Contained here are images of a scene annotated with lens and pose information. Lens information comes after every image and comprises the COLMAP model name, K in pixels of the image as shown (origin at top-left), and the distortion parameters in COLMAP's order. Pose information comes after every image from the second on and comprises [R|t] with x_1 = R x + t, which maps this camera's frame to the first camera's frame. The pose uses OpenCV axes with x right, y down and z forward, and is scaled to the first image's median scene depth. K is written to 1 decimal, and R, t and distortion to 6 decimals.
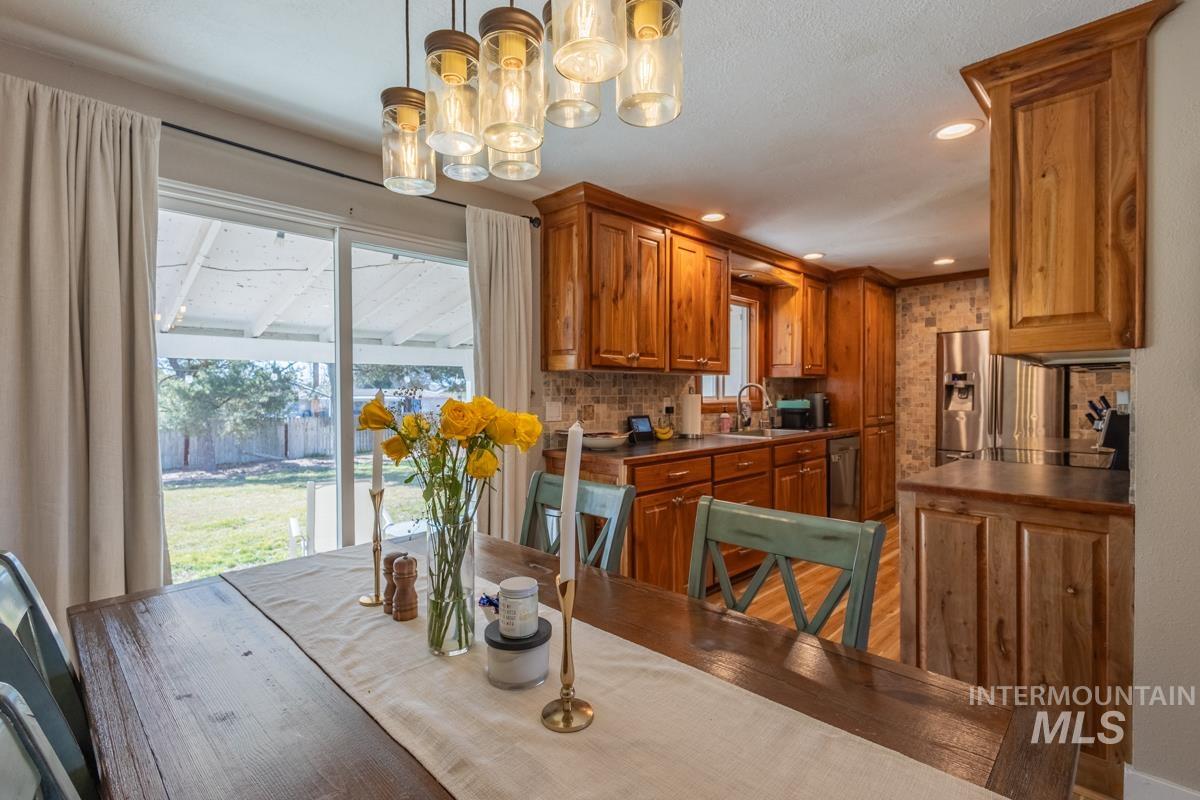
lens RADIAL K [[555.7, 0, 603.5], [0, 555.7, 398.5], [0, 0, 1]] dist [0.019427, -0.006767]
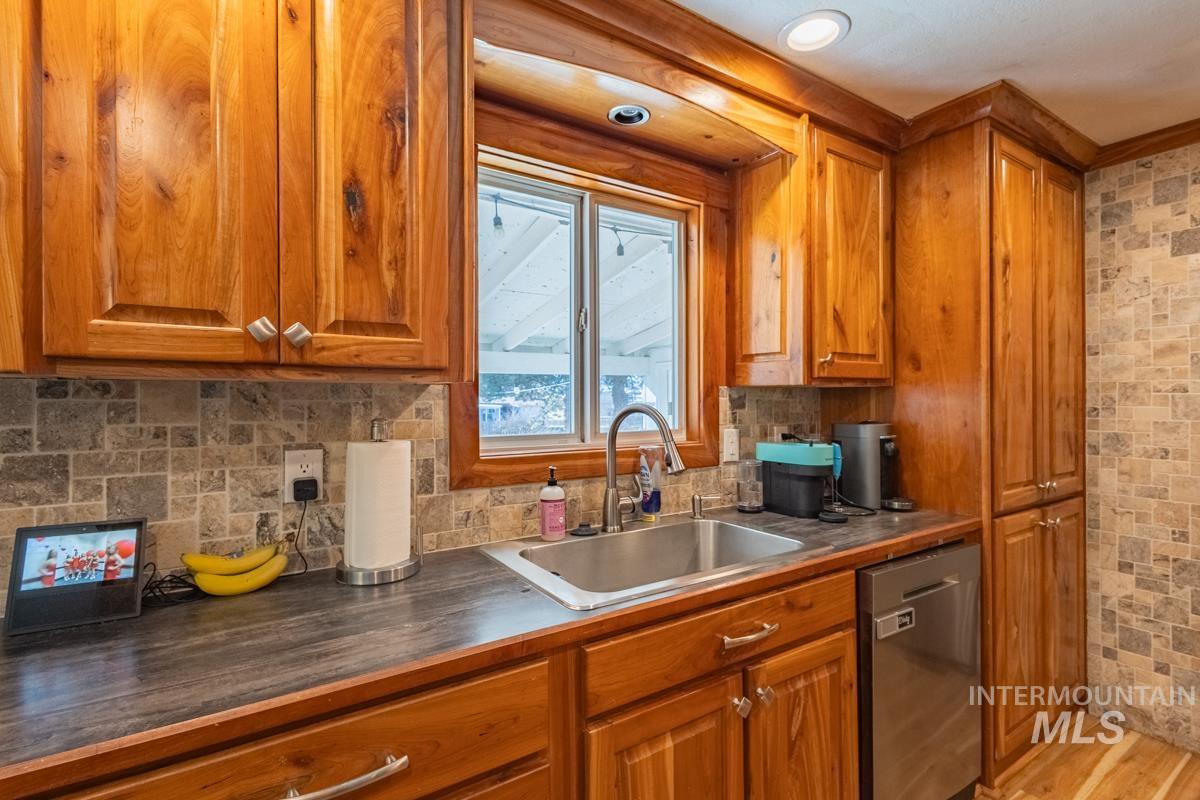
lens RADIAL K [[555.7, 0, 603.5], [0, 555.7, 398.5], [0, 0, 1]] dist [0.019427, -0.006767]
pose [[0.977593, -0.000830, -0.210505, 0.291031], [-0.002060, 0.999907, -0.013512, -0.023085], [0.210496, 0.013643, 0.977499, 0.576801]]
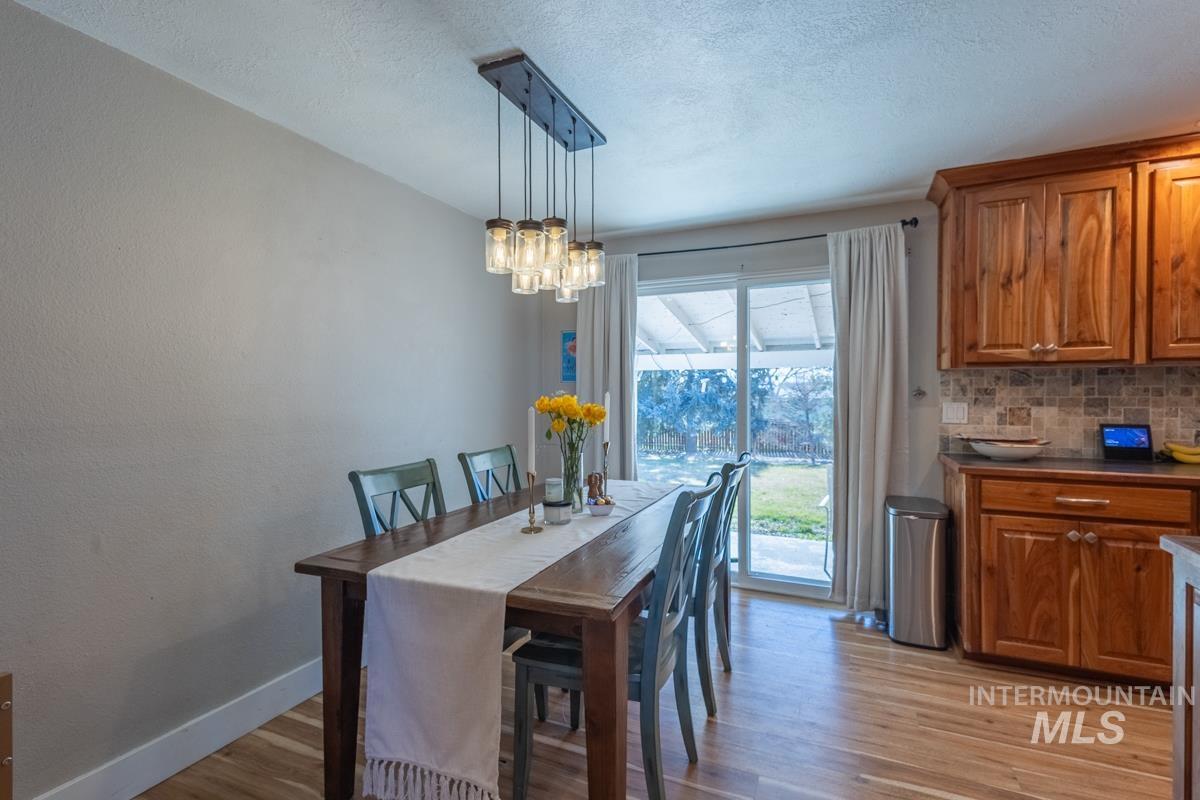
lens RADIAL K [[555.7, 0, 603.5], [0, 555.7, 398.5], [0, 0, 1]] dist [0.019427, -0.006767]
pose [[0.362979, 0.011871, -0.931722, 0.376293], [-0.009267, 0.999915, 0.009130, -0.002727], [0.931751, 0.005320, 0.363058, 0.071370]]
